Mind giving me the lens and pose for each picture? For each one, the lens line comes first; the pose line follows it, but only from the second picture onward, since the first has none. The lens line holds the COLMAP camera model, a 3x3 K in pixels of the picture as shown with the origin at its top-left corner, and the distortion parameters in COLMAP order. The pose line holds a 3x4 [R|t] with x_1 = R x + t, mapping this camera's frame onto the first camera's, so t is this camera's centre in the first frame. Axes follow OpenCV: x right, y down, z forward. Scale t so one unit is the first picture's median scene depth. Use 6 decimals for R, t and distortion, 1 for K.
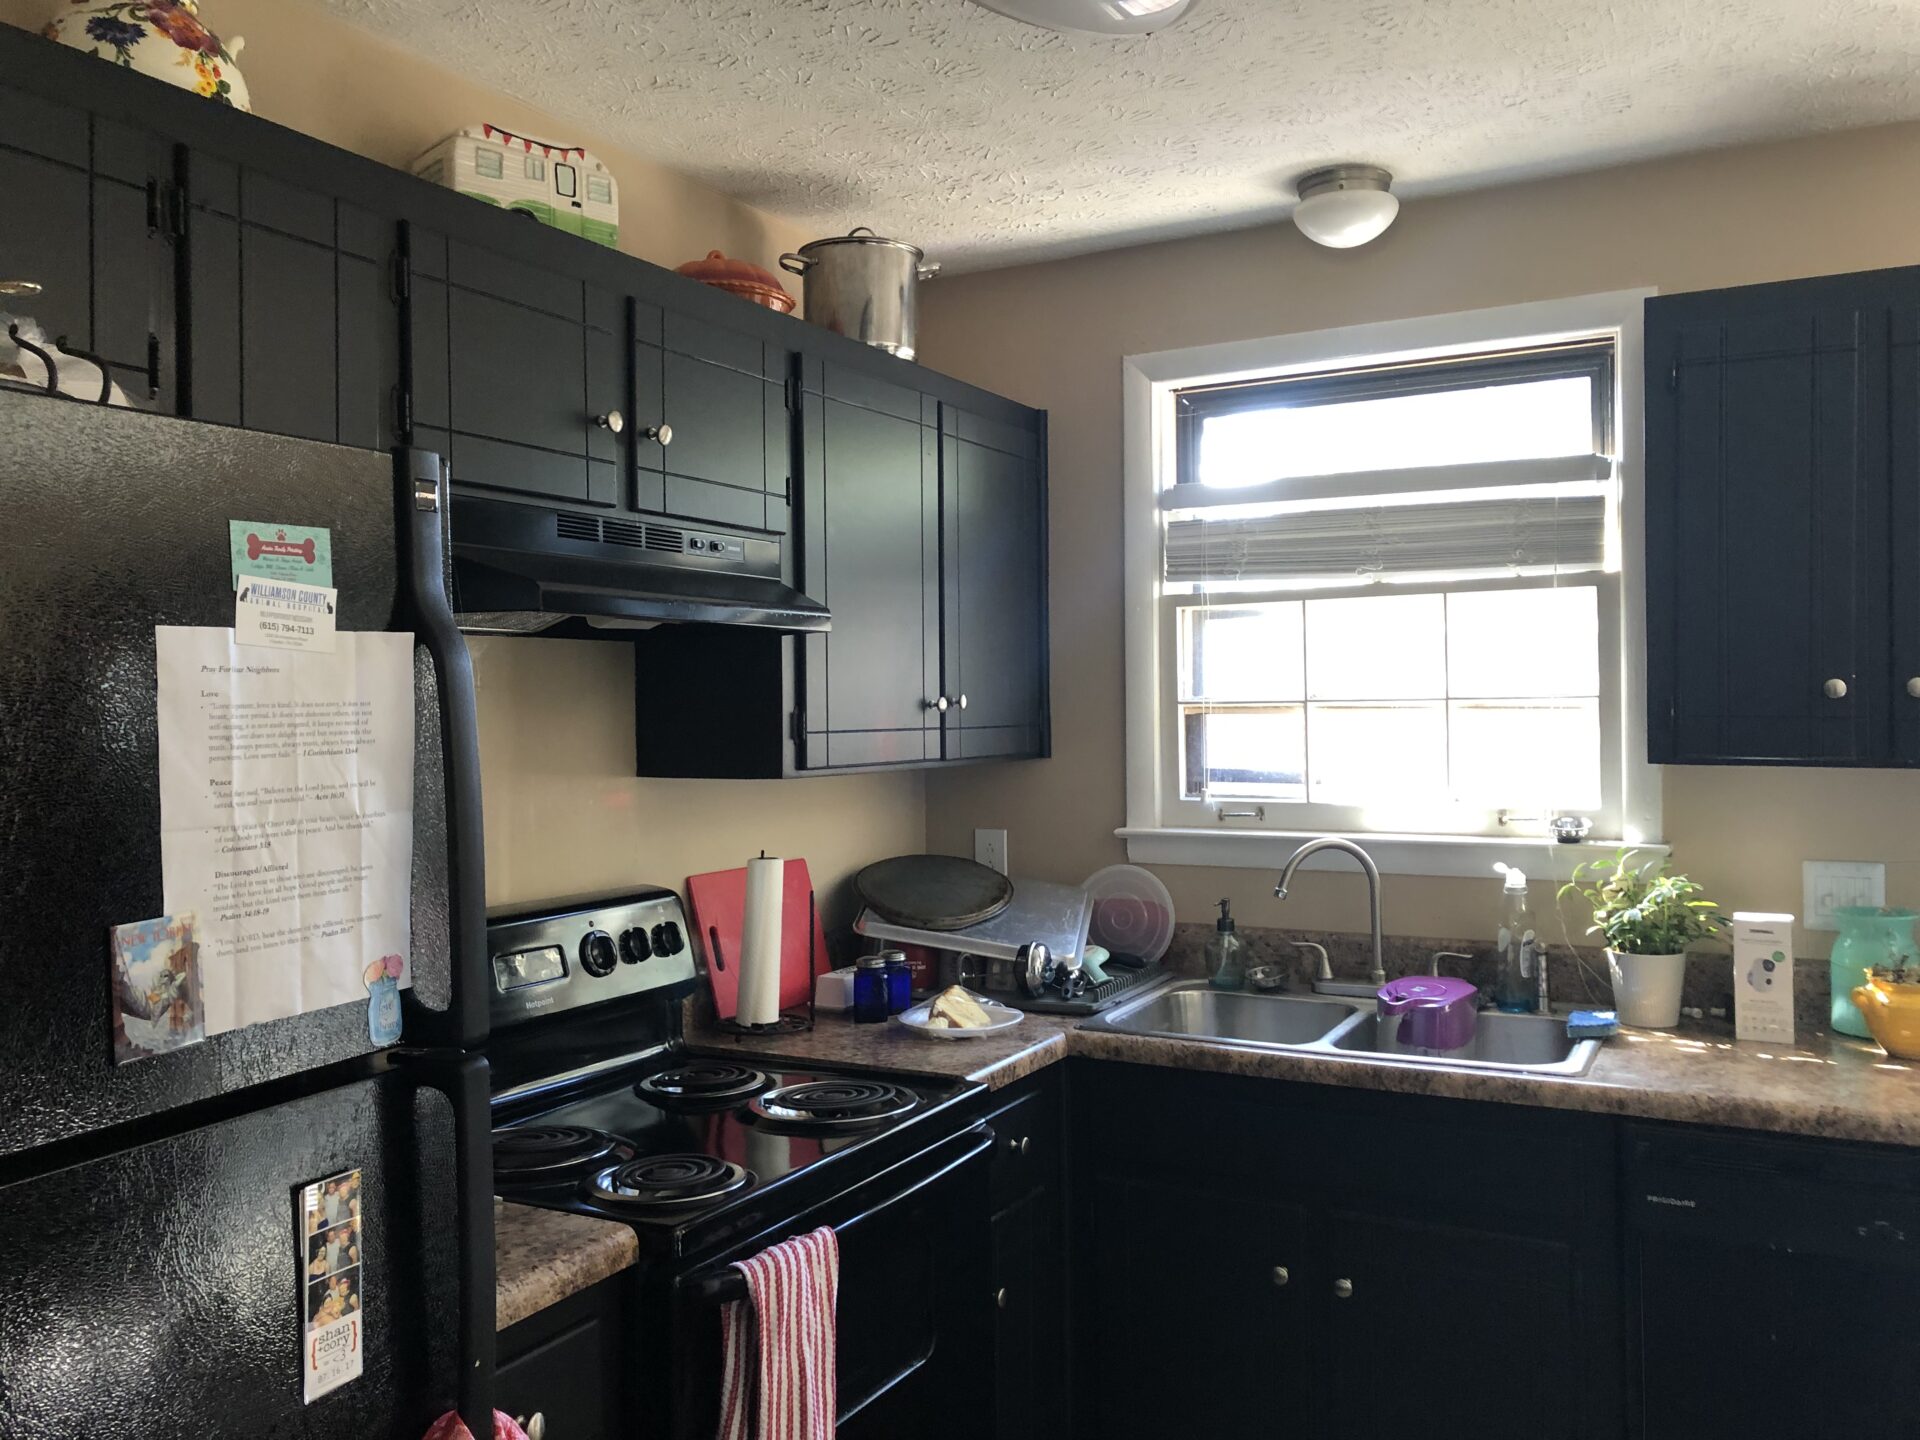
lens RADIAL K [[1579.3, 0, 969.1], [0, 1579.3, 721.0], [0, 0, 1]] dist [0.052051, -0.043937]
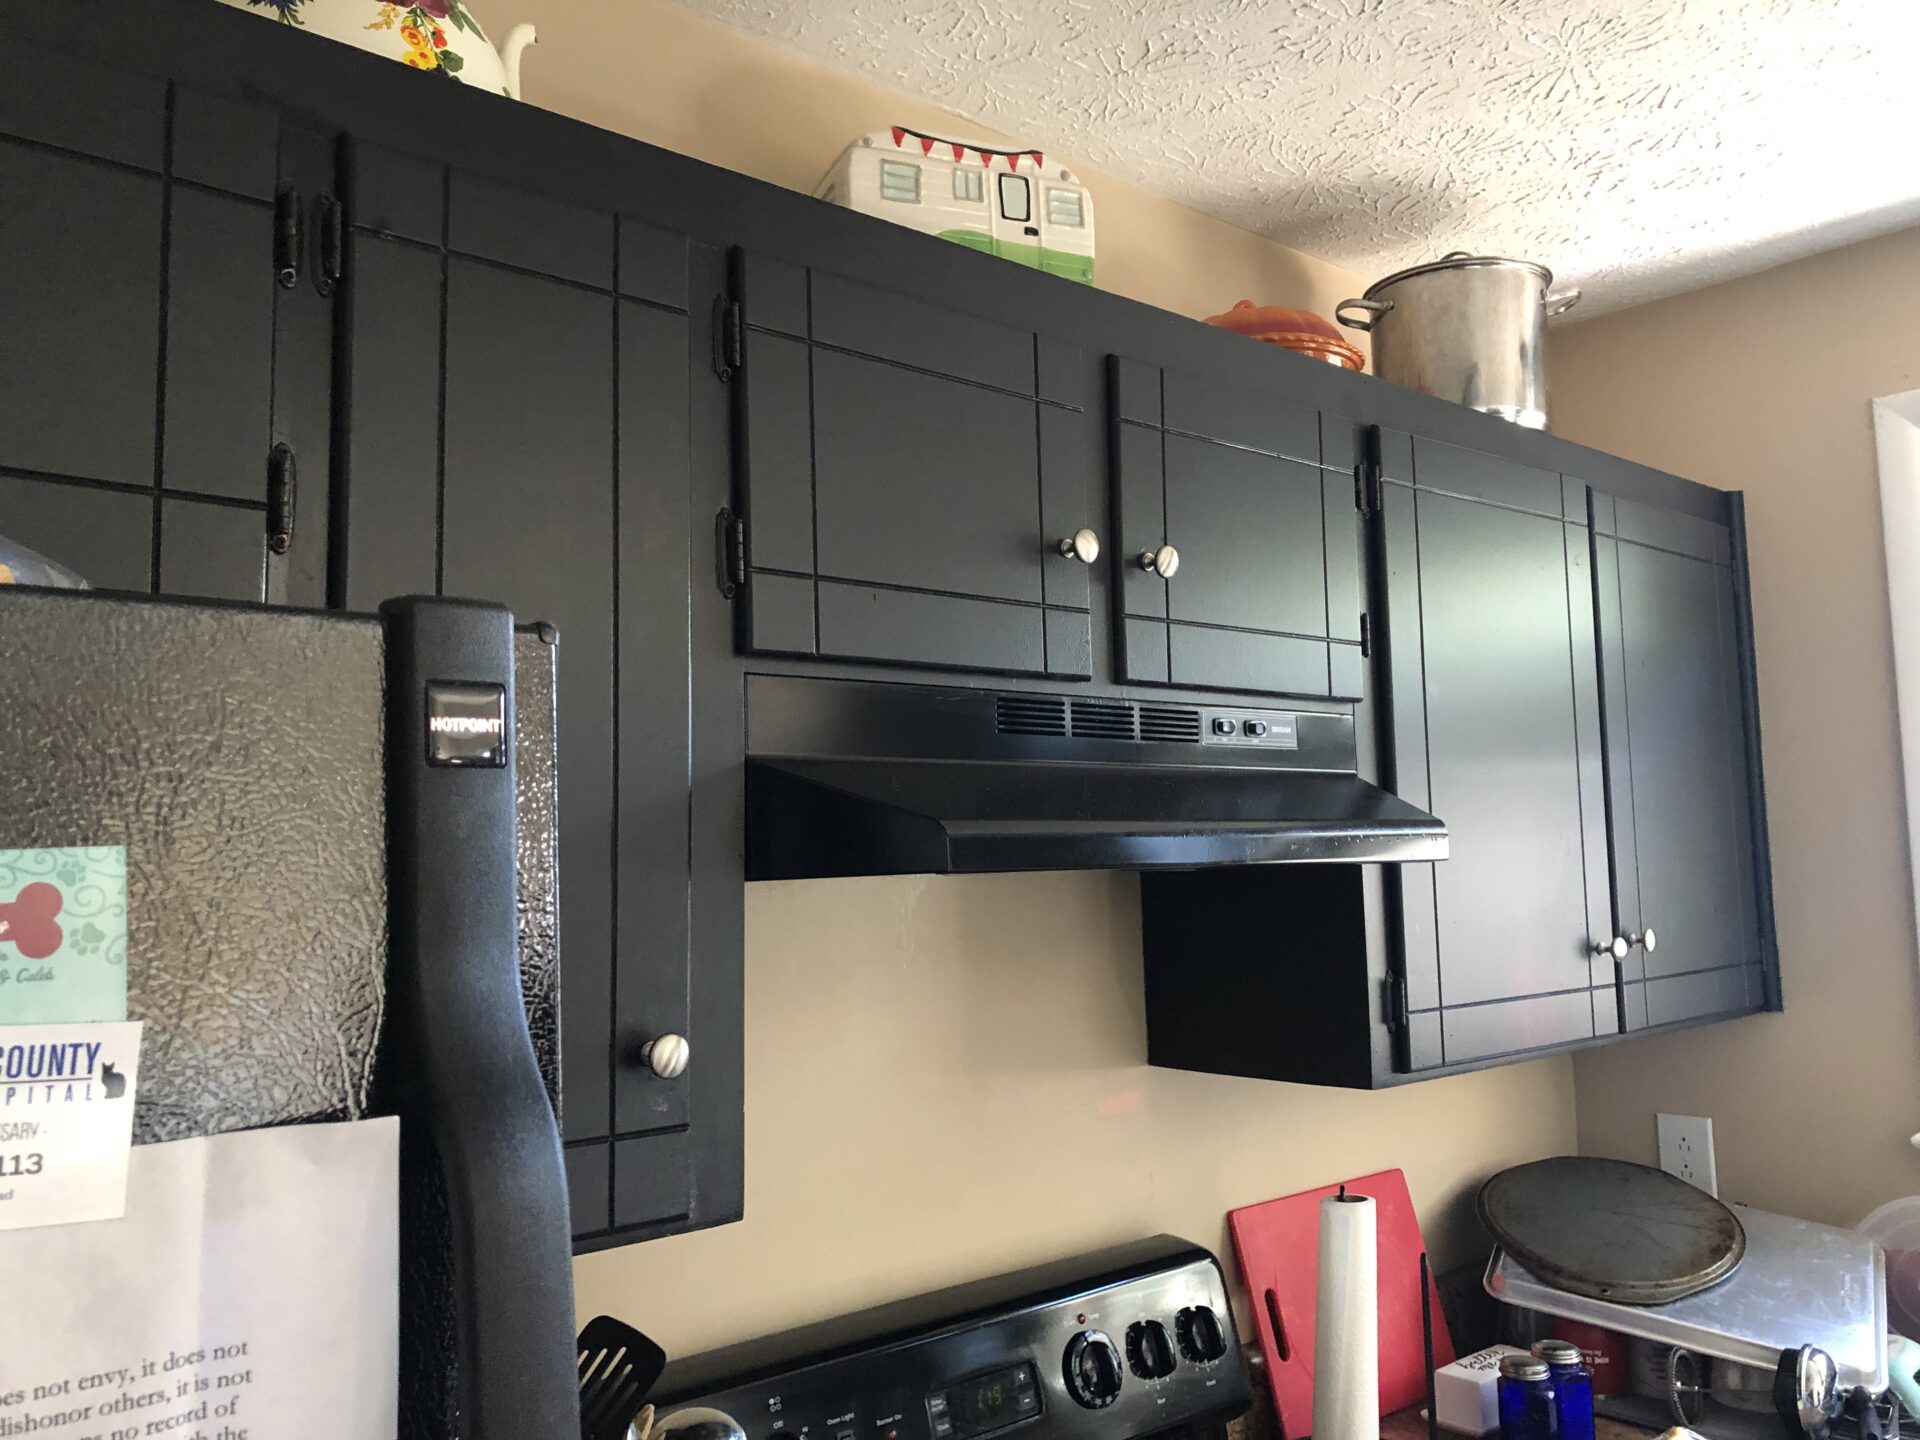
lens RADIAL K [[1579.3, 0, 960.5], [0, 1579.3, 718.1], [0, 0, 1]] dist [0.052051, -0.043937]
pose [[0.940265, -0.043971, -0.337592, -0.052002], [0.012556, 0.995428, -0.094685, -0.052060], [0.340212, 0.084790, 0.936518, 0.337546]]
